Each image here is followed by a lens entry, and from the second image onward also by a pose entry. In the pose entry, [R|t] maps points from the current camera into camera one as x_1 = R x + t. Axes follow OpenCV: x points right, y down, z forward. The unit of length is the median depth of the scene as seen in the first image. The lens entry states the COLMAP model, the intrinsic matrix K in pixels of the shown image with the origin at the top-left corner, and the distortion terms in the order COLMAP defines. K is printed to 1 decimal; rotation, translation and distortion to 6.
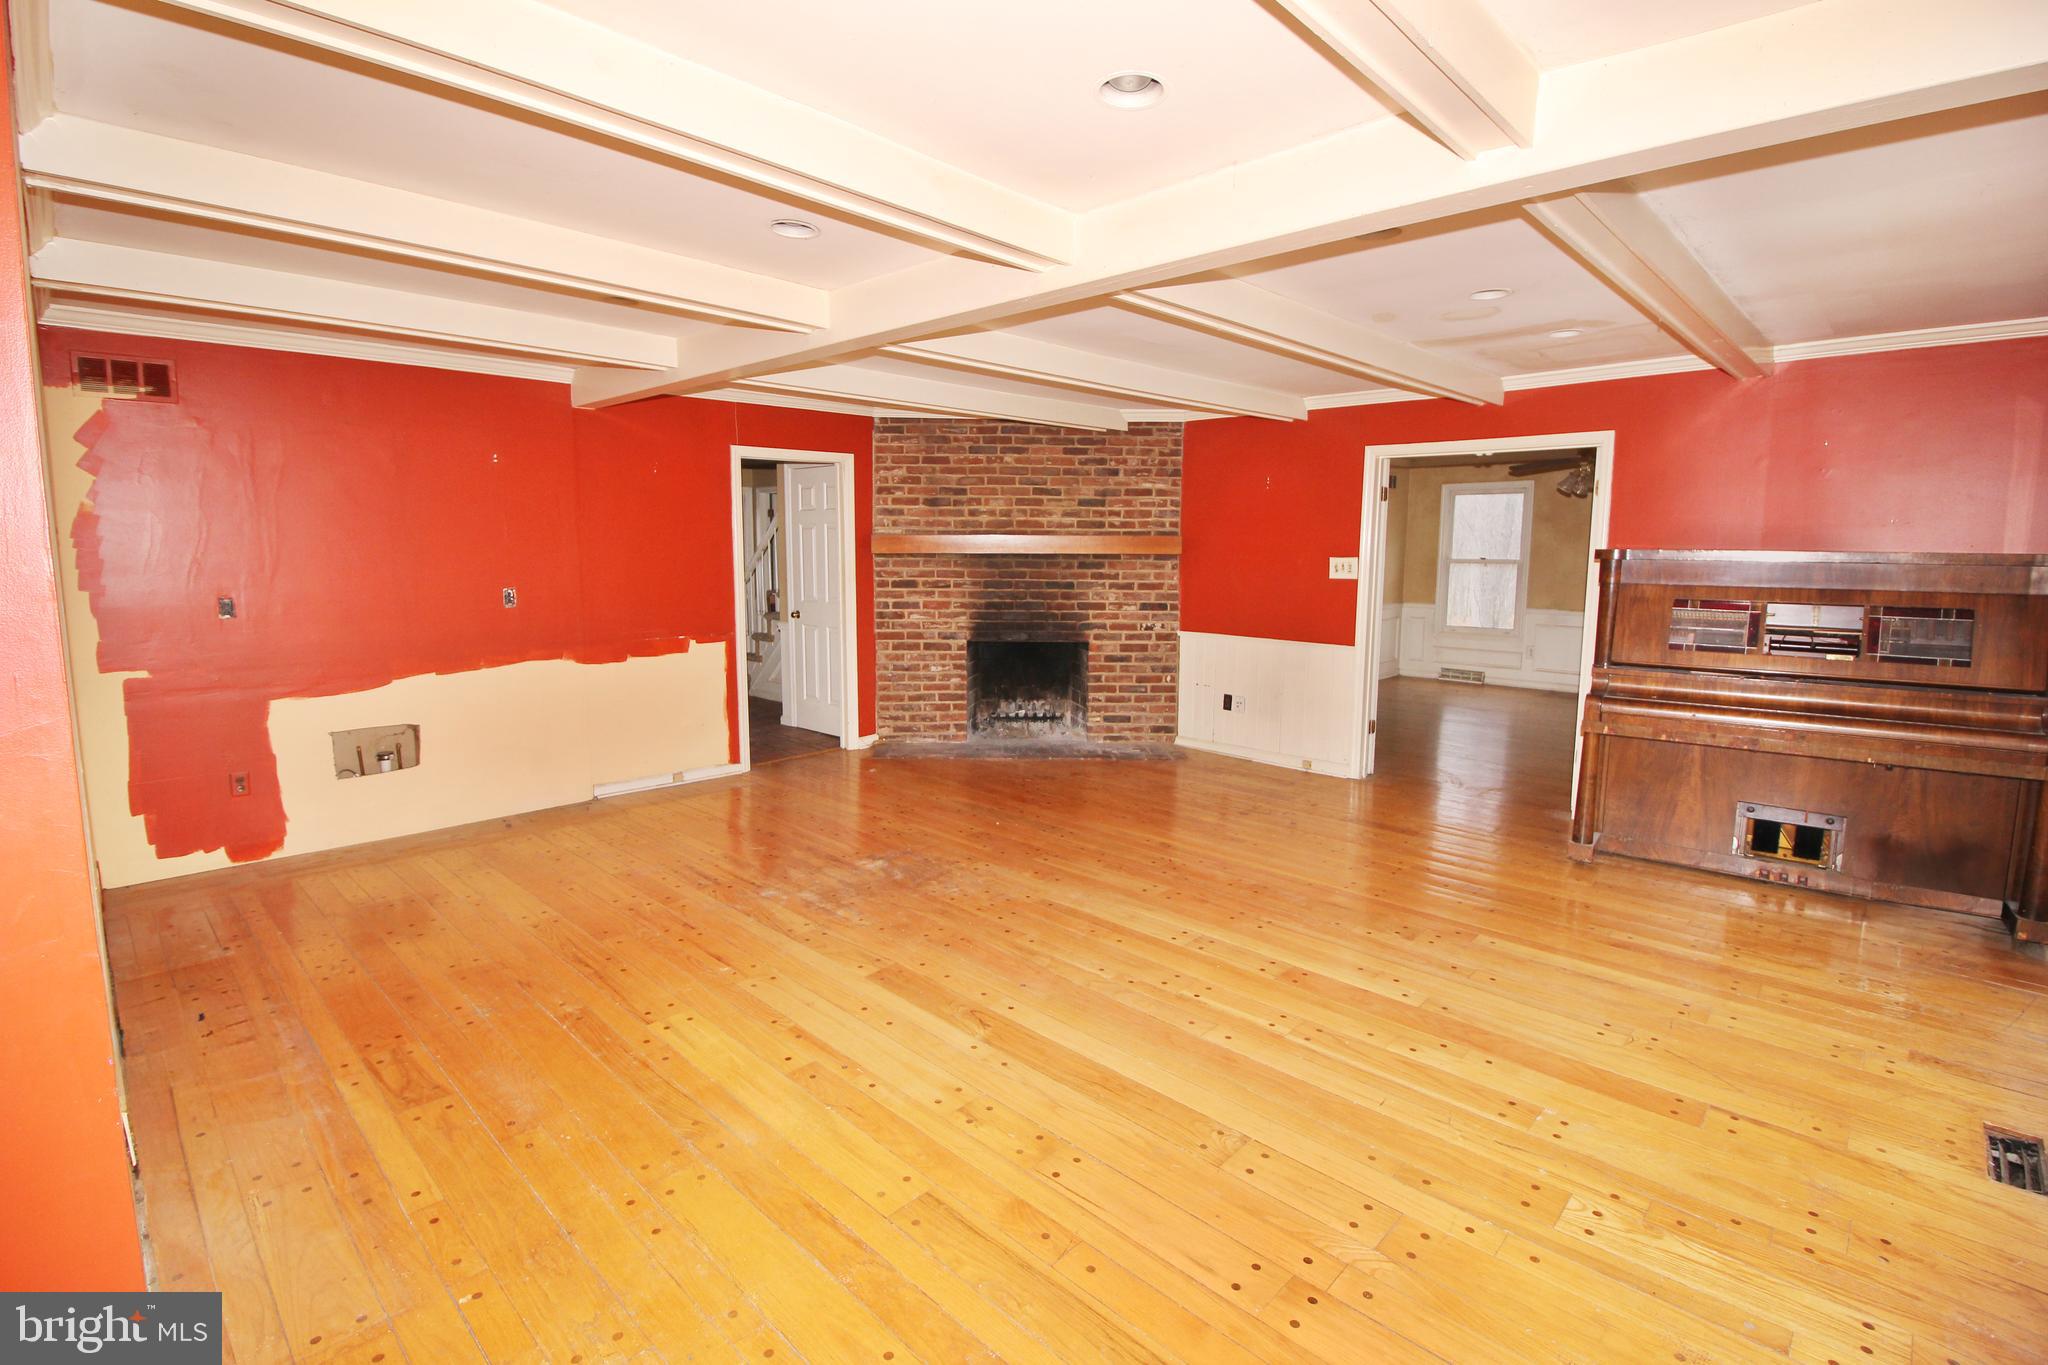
lens RADIAL K [[944.1, 0, 1013.8], [0, 944.1, 658.9], [0, 0, 1]] dist [-0.001350, -0.012434]
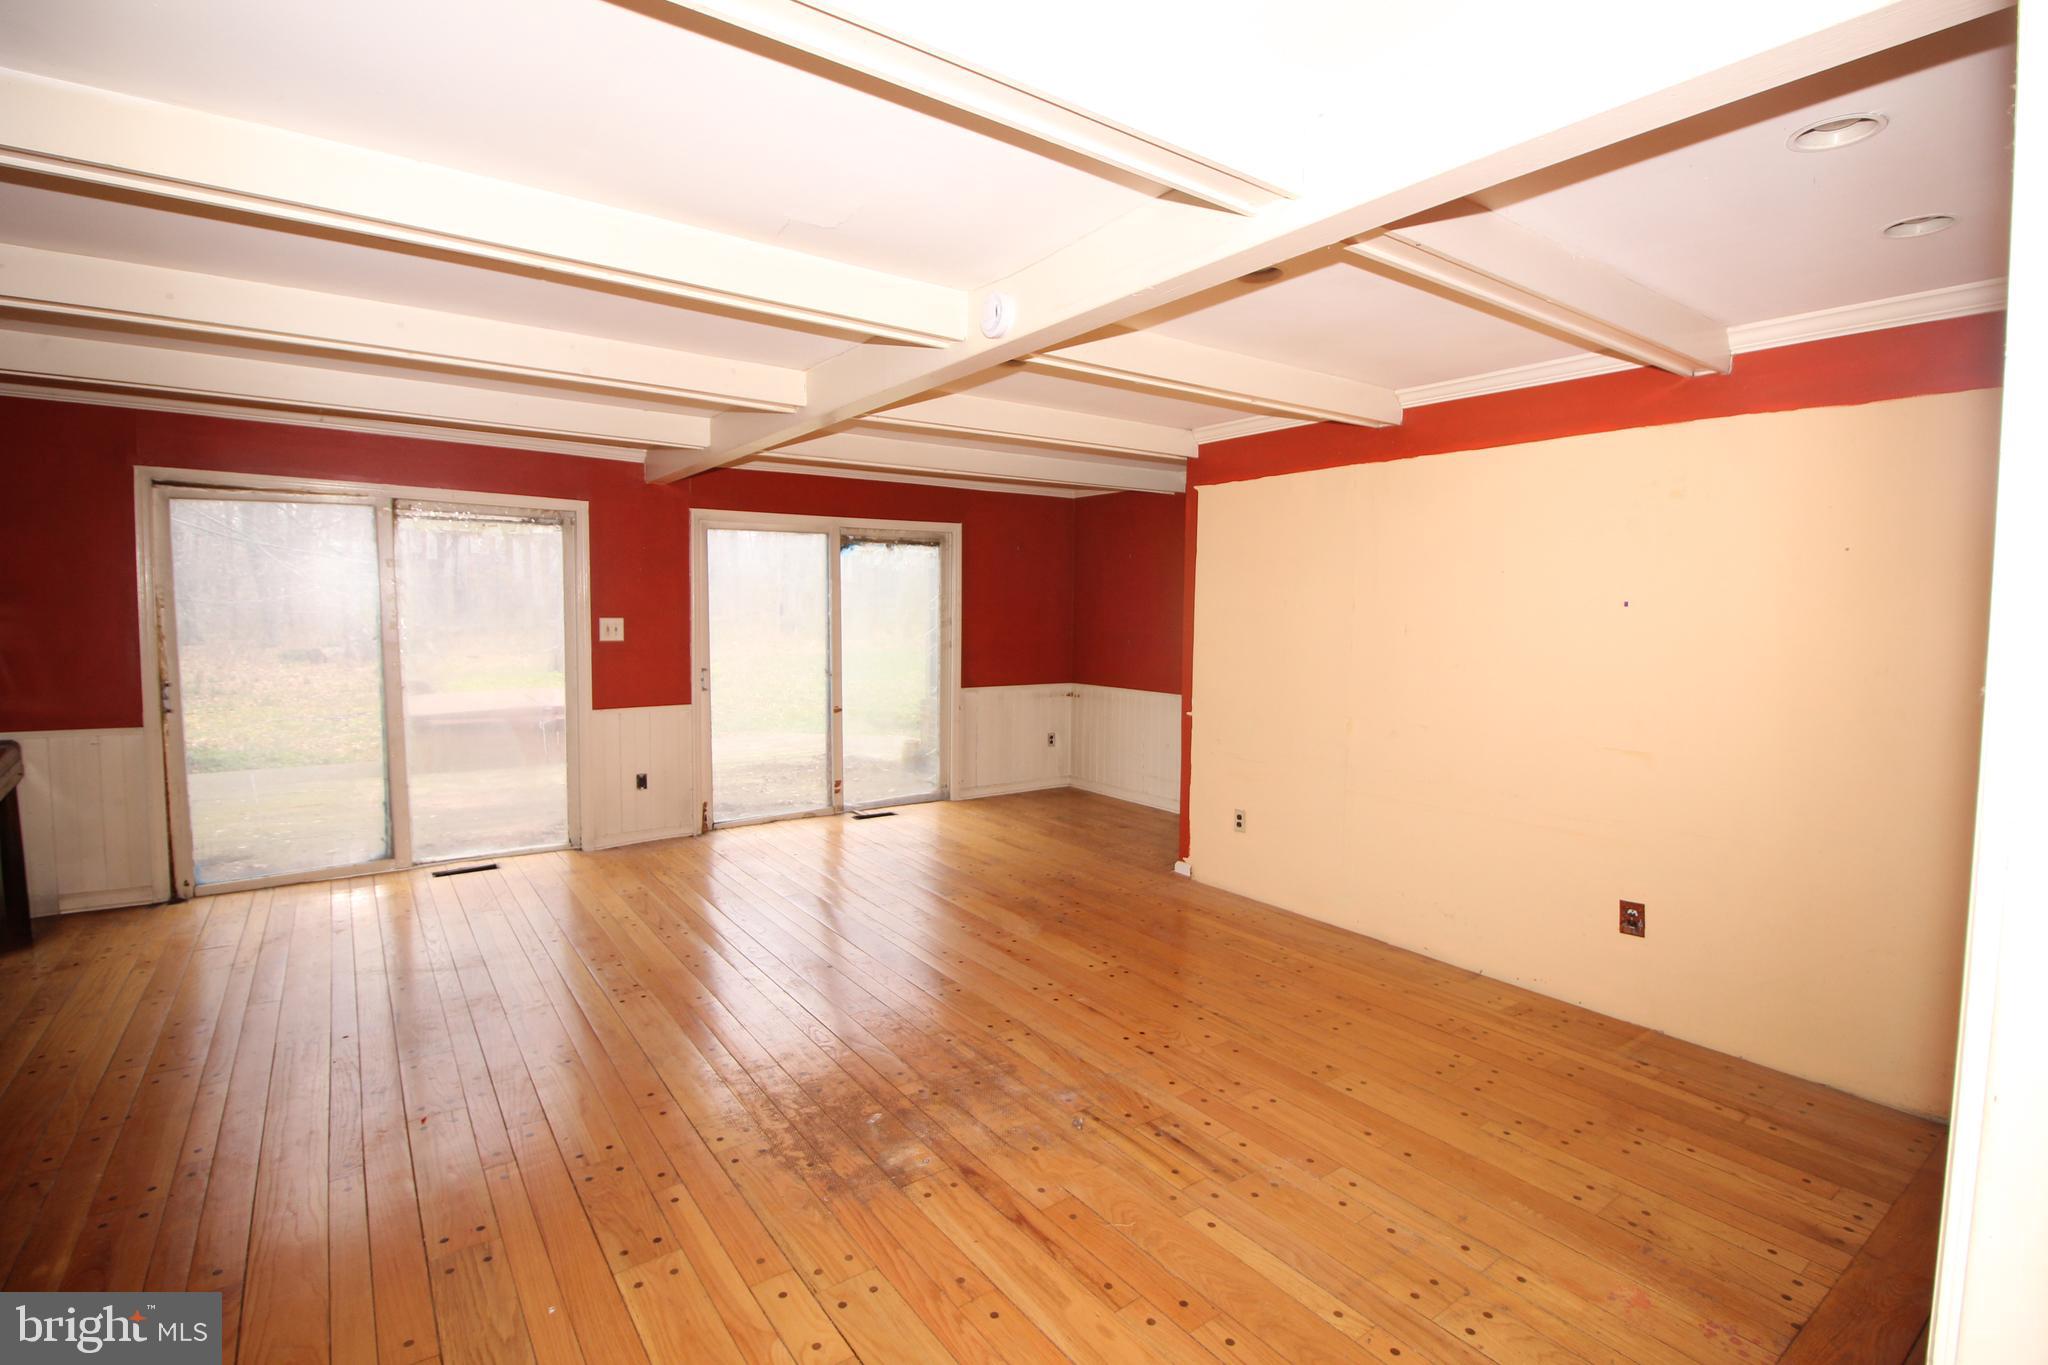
lens RADIAL K [[944.1, 0, 1013.8], [0, 944.1, 658.9], [0, 0, 1]] dist [-0.001350, -0.012434]
pose [[-0.984857, -0.022779, 0.171863, -0.351623], [0.007178, 0.985123, 0.171703, -0.204966], [-0.173218, 0.170336, -0.970042, 1.721720]]
